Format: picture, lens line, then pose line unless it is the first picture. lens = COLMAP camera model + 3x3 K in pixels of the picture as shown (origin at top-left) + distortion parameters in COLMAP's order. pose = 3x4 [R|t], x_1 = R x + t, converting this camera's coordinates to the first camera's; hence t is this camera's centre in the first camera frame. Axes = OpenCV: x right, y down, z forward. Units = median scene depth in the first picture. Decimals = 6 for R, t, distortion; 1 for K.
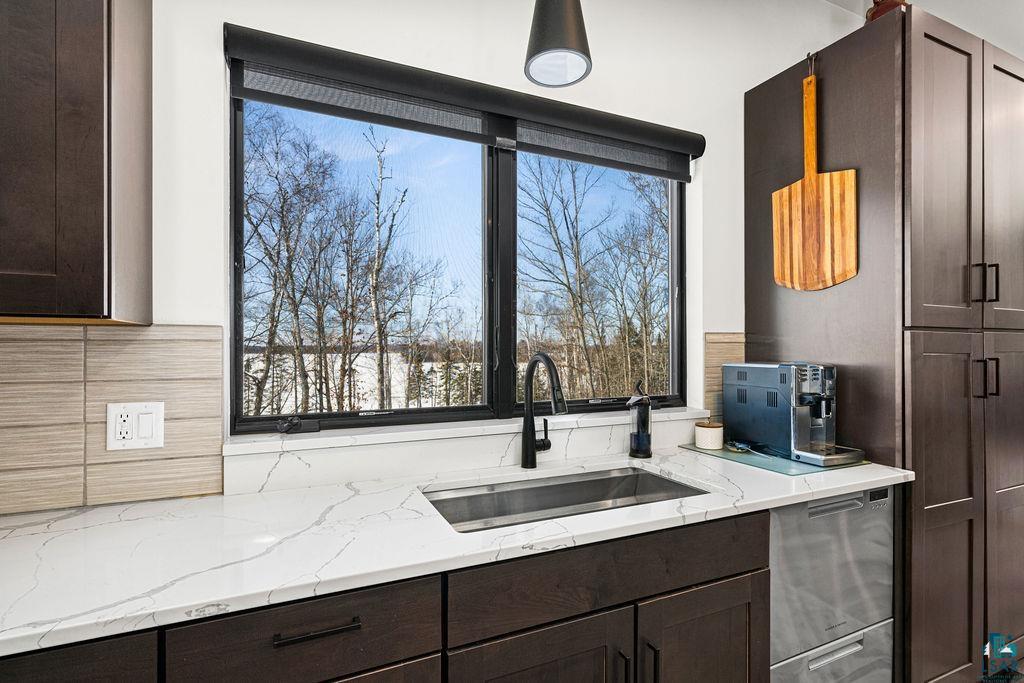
lens RADIAL K [[492.7, 0, 509.9], [0, 492.7, 346.3], [0, 0, 1]] dist [0.010746, -0.001514]
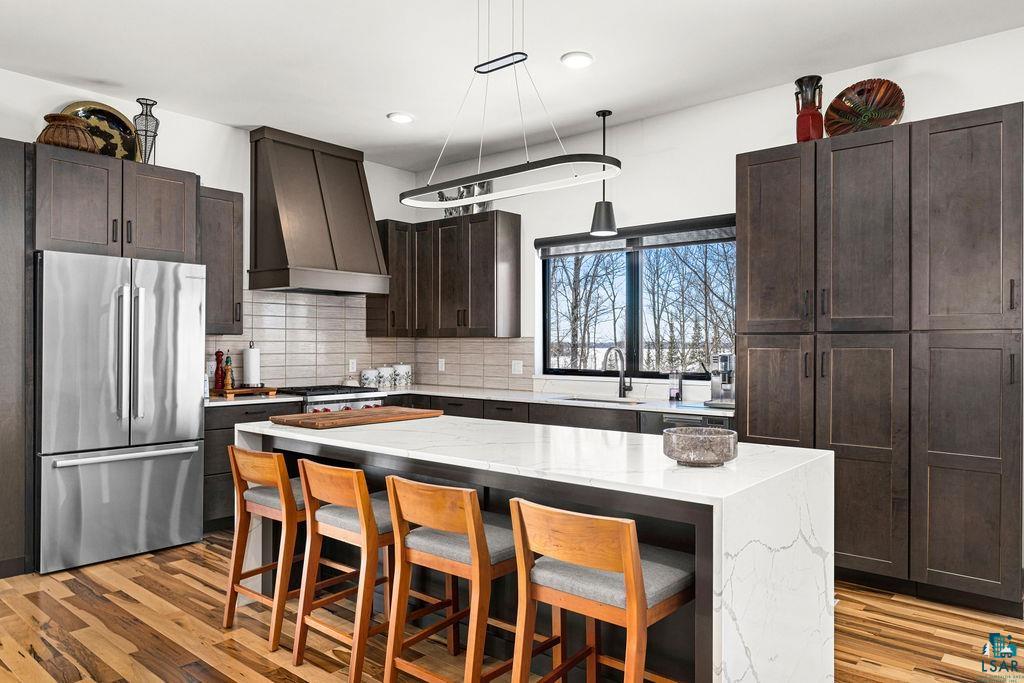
lens RADIAL K [[698.2, 0, 507.4], [0, 698.2, 340.2], [0, 0, 1]] dist [0.005826, 0.002534]
pose [[0.435875, -0.000737, -0.900007, 2.688894], [-0.001016, 0.999999, -0.001311, -0.013046], [0.900007, 0.001486, 0.435873, -0.873239]]
